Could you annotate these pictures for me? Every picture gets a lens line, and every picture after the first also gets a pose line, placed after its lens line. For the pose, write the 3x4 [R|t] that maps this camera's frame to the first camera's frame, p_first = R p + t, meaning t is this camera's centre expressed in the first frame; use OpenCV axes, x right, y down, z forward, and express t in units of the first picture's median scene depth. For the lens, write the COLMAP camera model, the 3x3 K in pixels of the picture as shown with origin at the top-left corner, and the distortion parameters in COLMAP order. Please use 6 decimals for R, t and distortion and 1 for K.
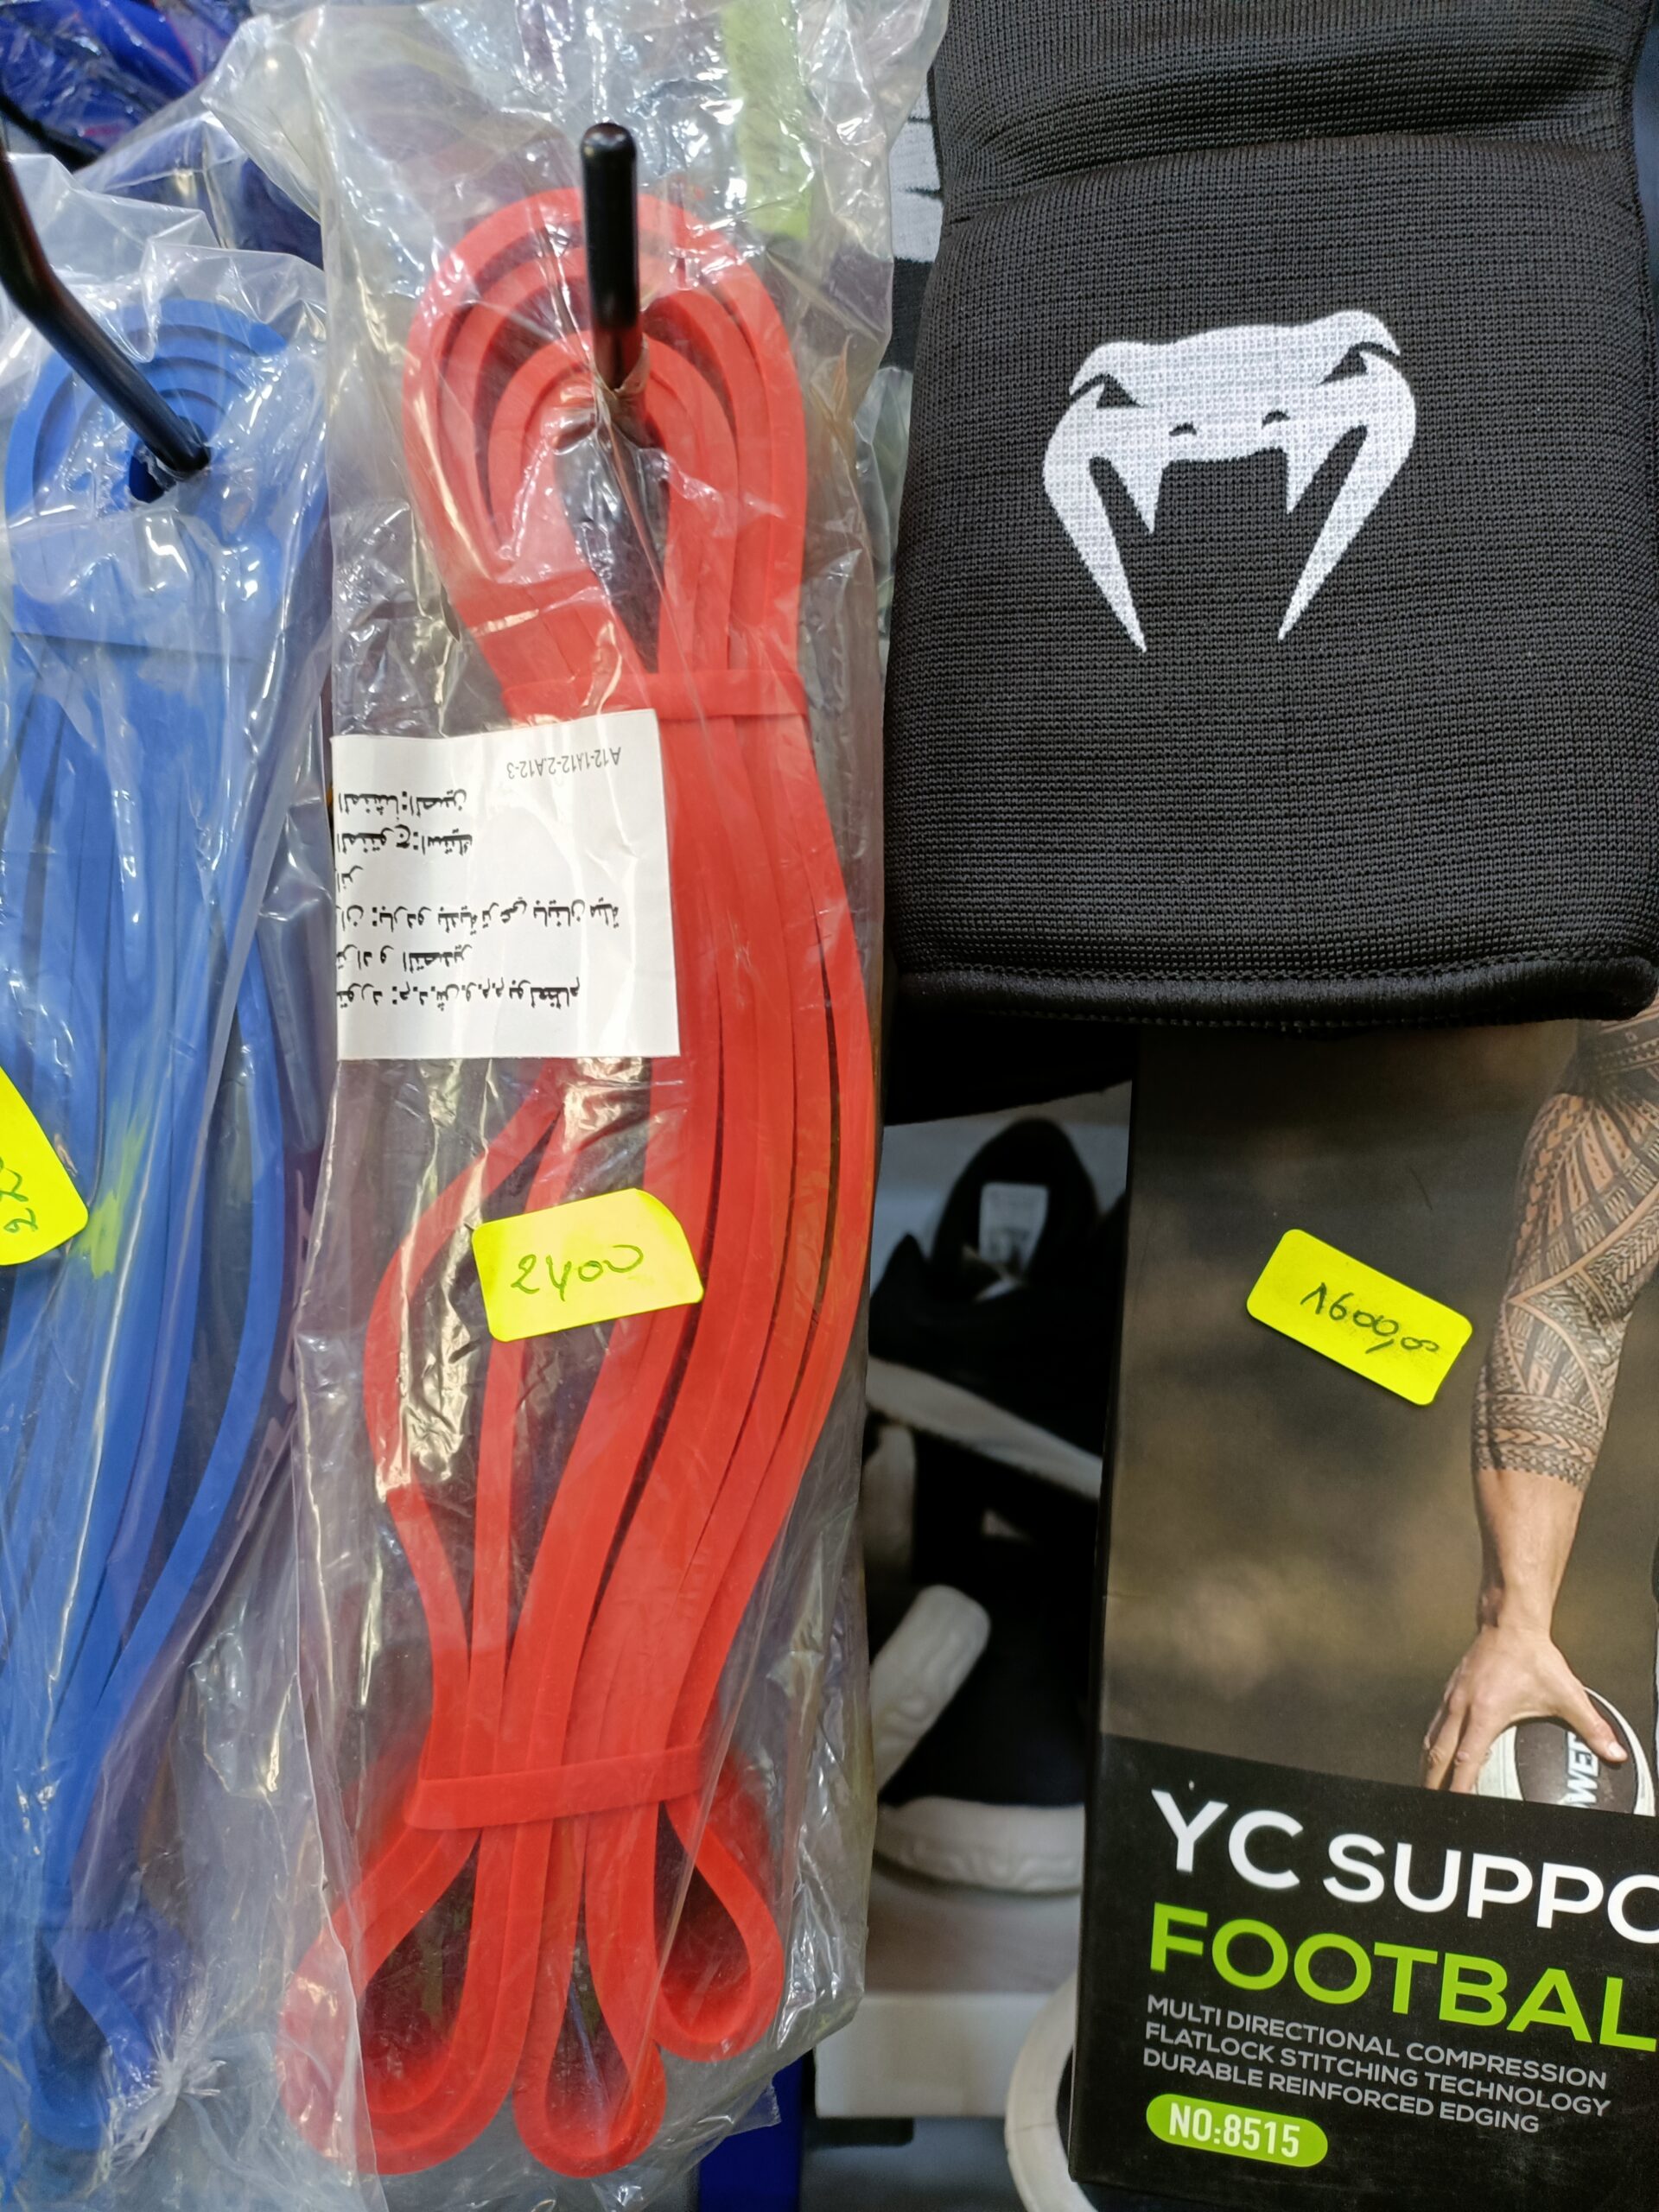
lens RADIAL K [[1693.8, 0, 828.6], [0, 1693.8, 1103.0], [0, 0, 1]] dist [0.008930, 0.007216]
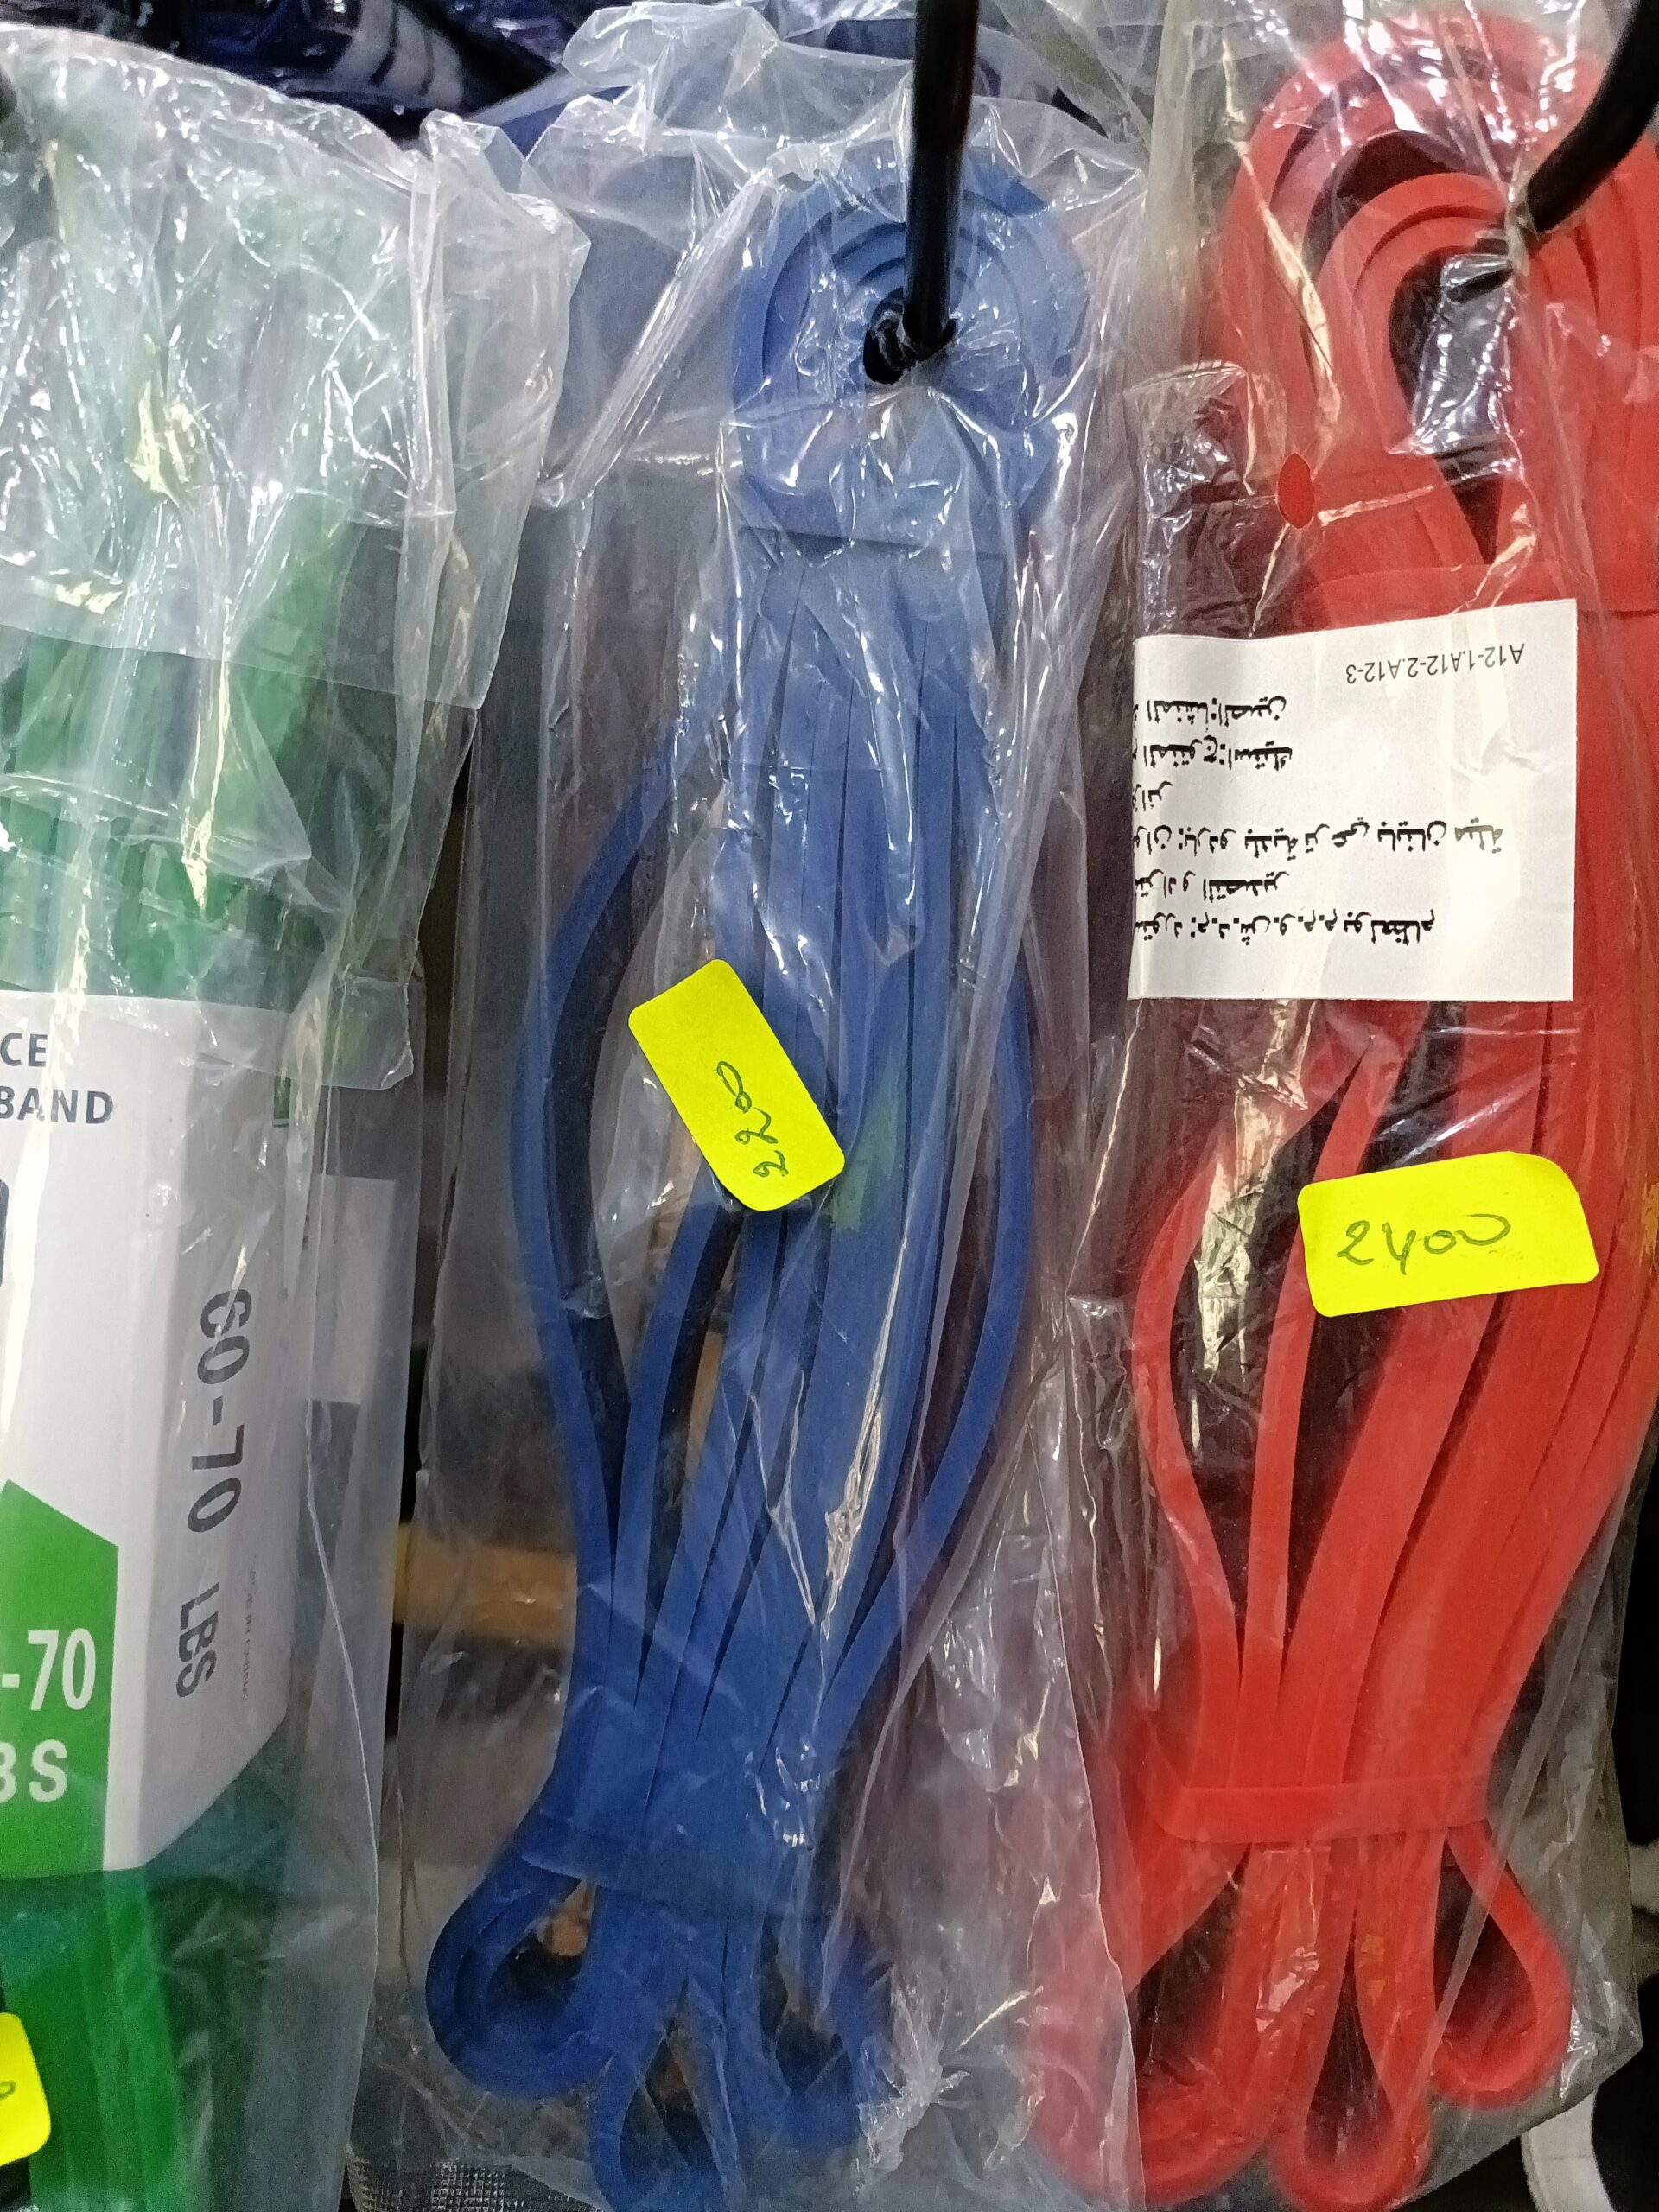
lens RADIAL K [[1642.3, 0, 814.1], [0, 1642.3, 1098.2], [0, 0, 1]] dist [0.028483, -0.034656]
pose [[0.995555, 0.026189, -0.090472, -0.378669], [-0.023241, 0.999169, 0.033482, 0.002618], [0.091274, -0.031230, 0.995336, 0.110523]]
